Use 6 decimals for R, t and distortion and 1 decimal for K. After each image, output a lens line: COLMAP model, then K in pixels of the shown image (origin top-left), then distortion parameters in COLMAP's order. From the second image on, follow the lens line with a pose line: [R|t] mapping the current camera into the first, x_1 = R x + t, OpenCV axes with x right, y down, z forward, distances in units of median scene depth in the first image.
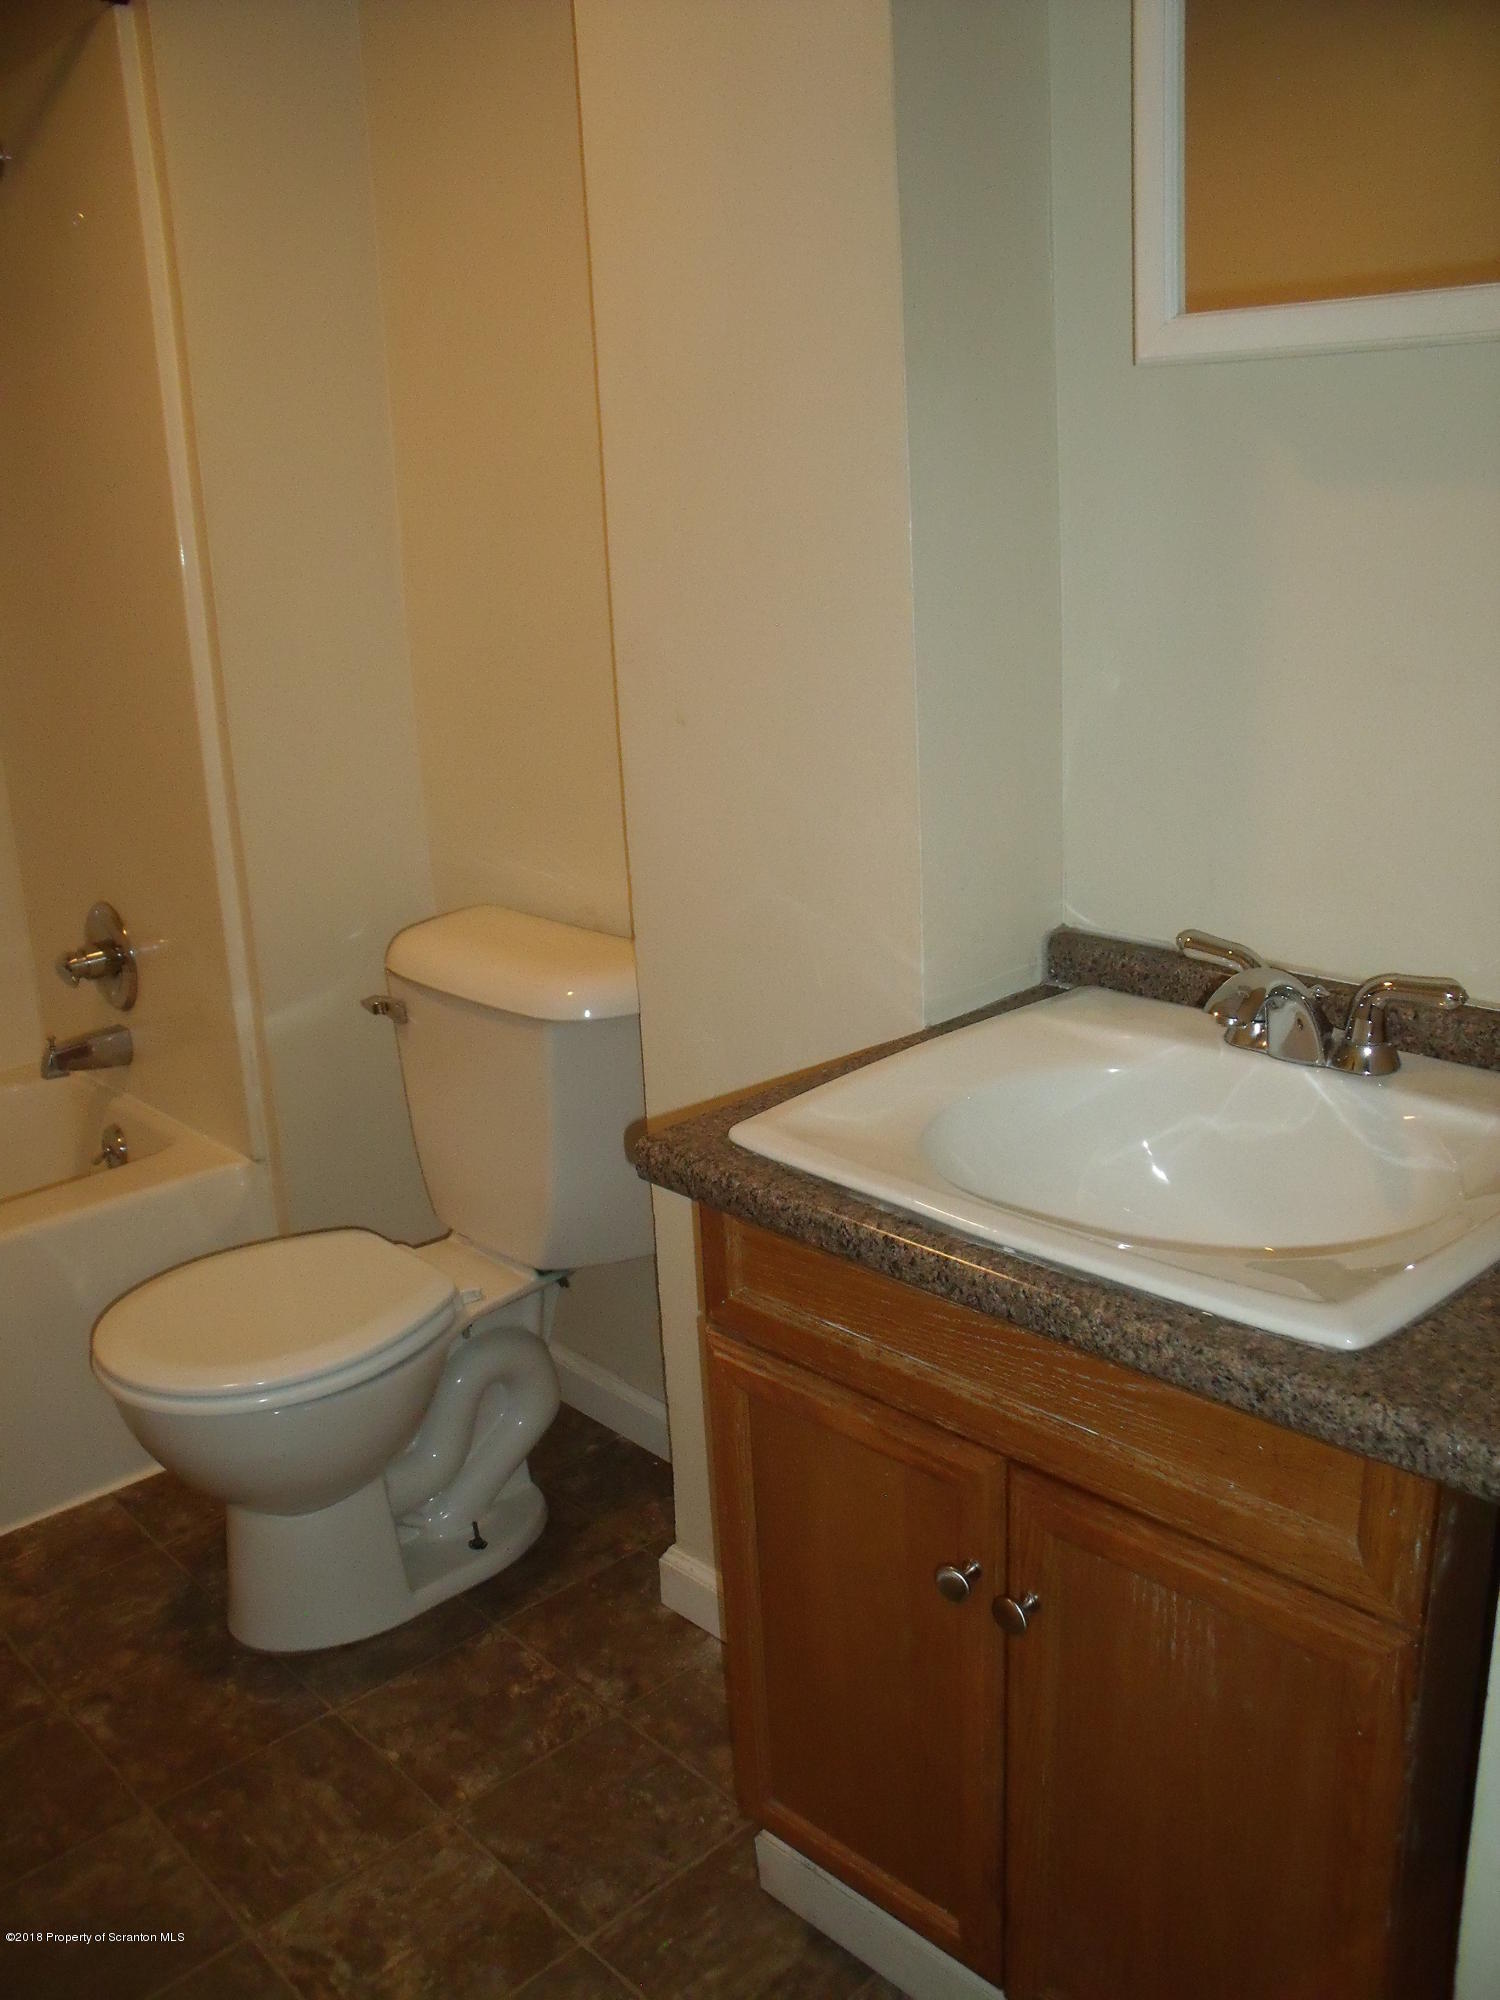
lens RADIAL K [[1693.4, 0, 750.0], [0, 1693.4, 1000.0], [0, 0, 1]] dist [-0.195641, 0.158414]
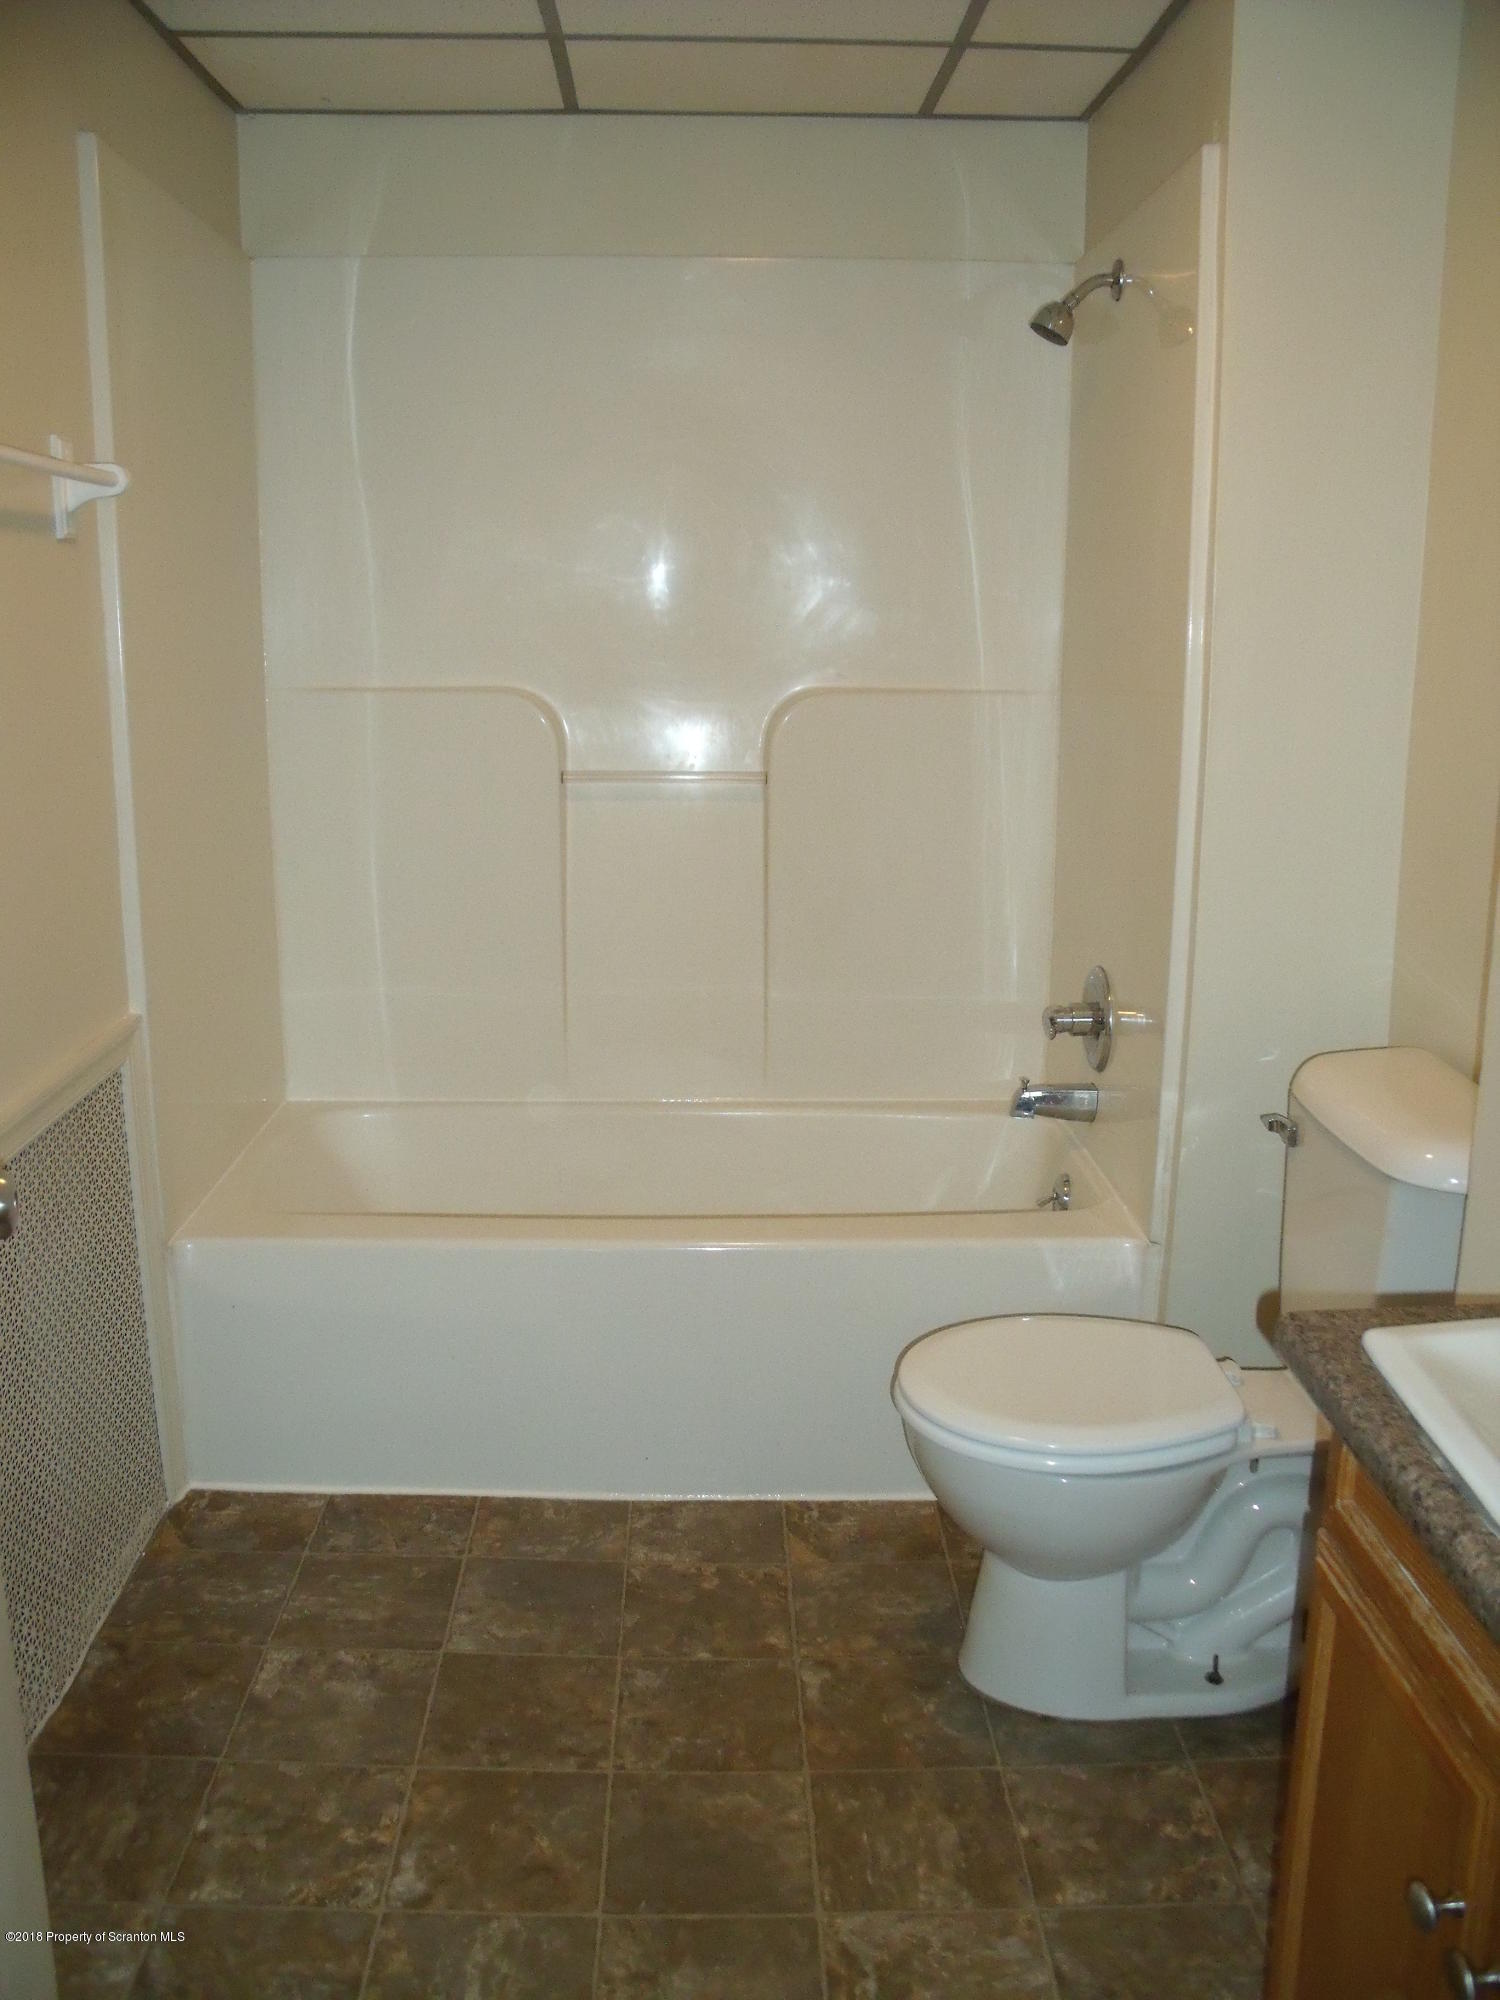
lens RADIAL K [[1693.4, 0, 750.0], [0, 1693.4, 1000.0], [0, 0, 1]] dist [-0.195641, 0.158414]
pose [[0.745596, 0.195823, -0.636977, 0.185684], [-0.224889, 0.973715, 0.036106, -0.038536], [0.627304, 0.116329, 0.770037, 0.046770]]
